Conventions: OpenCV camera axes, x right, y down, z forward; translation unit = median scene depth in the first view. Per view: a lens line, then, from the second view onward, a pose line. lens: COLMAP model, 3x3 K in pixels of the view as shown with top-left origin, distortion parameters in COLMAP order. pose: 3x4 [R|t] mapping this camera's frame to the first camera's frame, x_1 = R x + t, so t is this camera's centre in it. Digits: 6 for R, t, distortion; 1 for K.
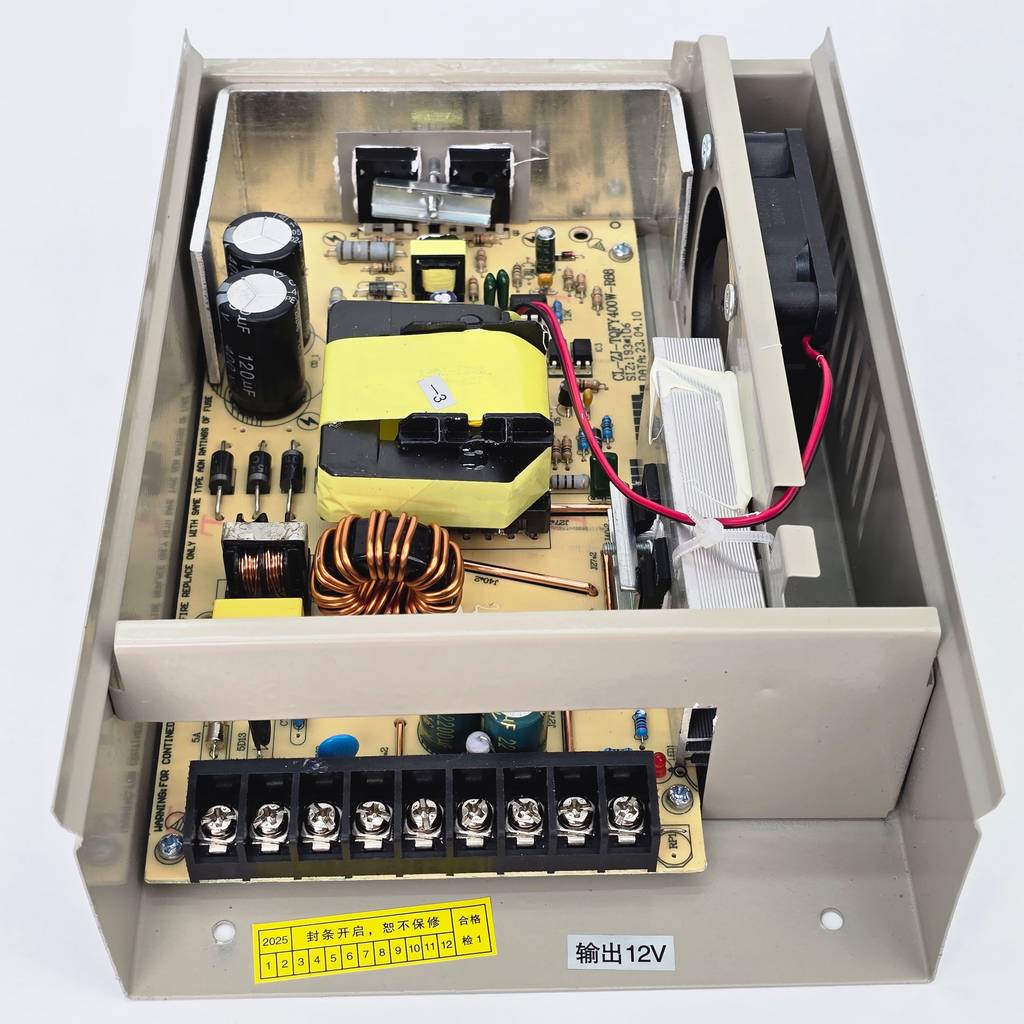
lens RADIAL K [[1836.6, 0, 519.3], [0, 1836.6, 521.8], [0, 0, 1]] dist [0.236679, 0.000000]
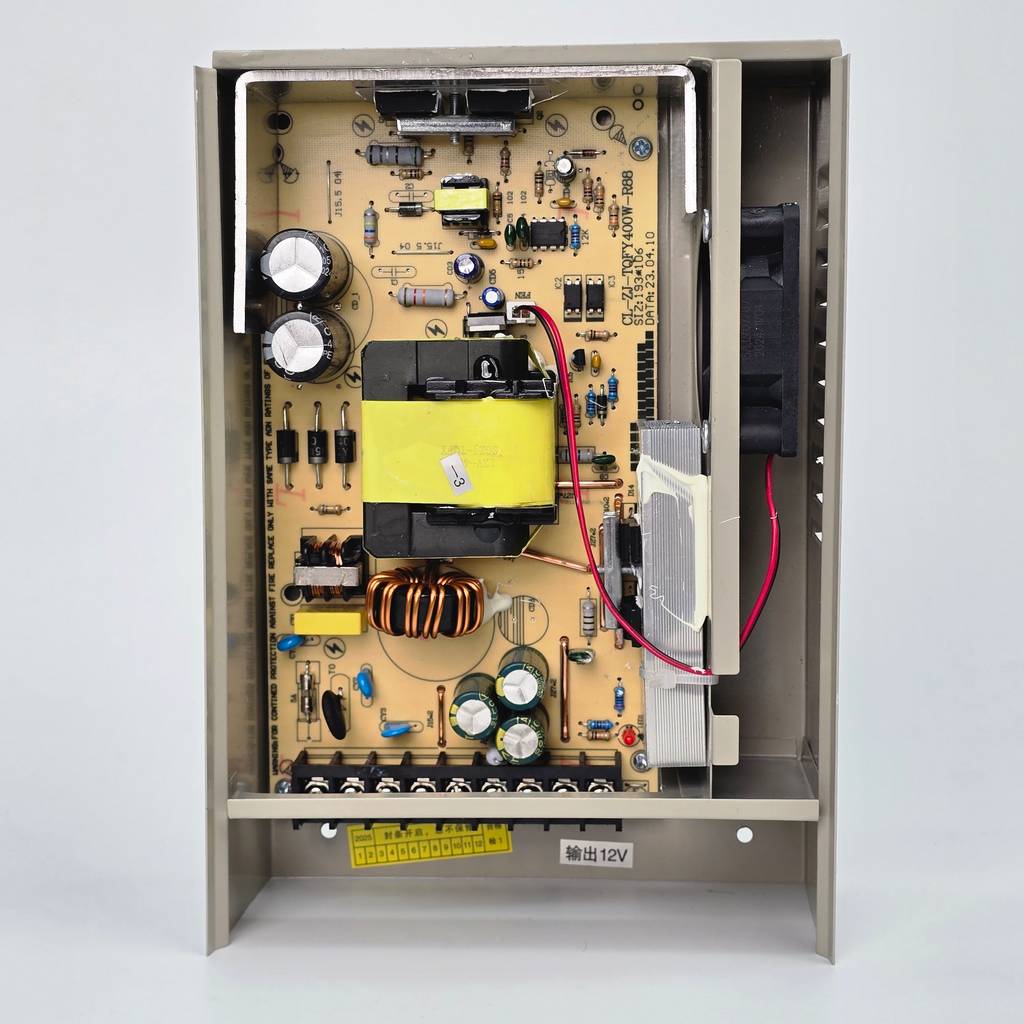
lens RADIAL K [[1836.6, 0, 518.0], [0, 1836.6, 506.3], [0, 0, 1]] dist [0.236679, 0.000000]
pose [[0.996973, 0.029496, -0.071937, 0.078045], [0.032211, 0.685404, 0.727450, -0.888995], [0.070763, -0.727565, 0.682379, 0.169783]]
